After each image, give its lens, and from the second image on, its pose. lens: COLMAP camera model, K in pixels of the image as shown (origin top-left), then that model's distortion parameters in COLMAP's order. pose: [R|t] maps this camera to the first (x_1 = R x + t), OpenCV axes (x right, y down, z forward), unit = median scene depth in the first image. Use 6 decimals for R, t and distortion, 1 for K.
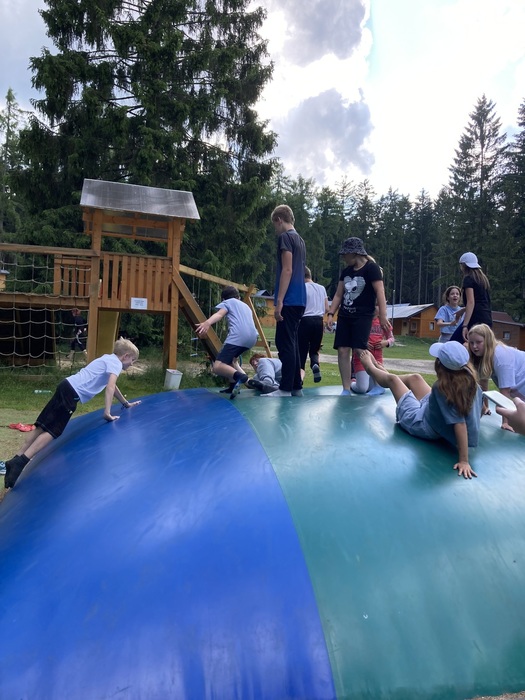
lens RADIAL K [[568.4, 0, 262.5], [0, 568.4, 350.0], [0, 0, 1]] dist [-0.005053, -0.008270]
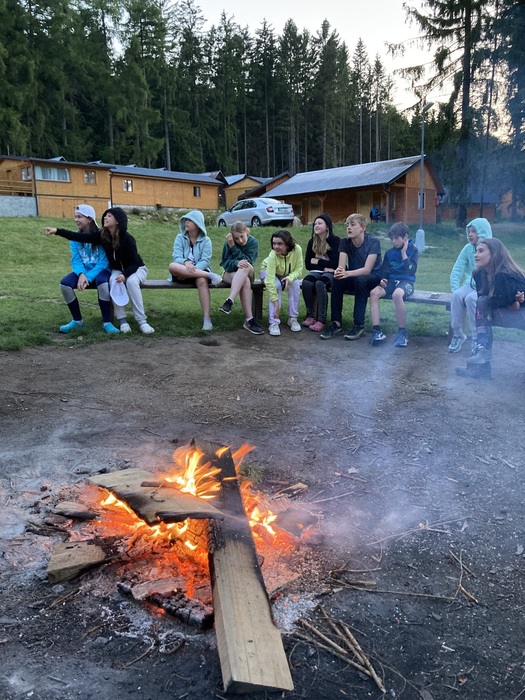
lens RADIAL K [[567.7, 0, 260.4], [0, 567.7, 340.7], [0, 0, 1]] dist [0.011514, -0.010431]
pose [[0.941992, -0.123019, 0.312277, -0.004750], [0.067559, 0.980862, 0.182609, -0.009909], [-0.328765, -0.150919, 0.932275, 0.254537]]
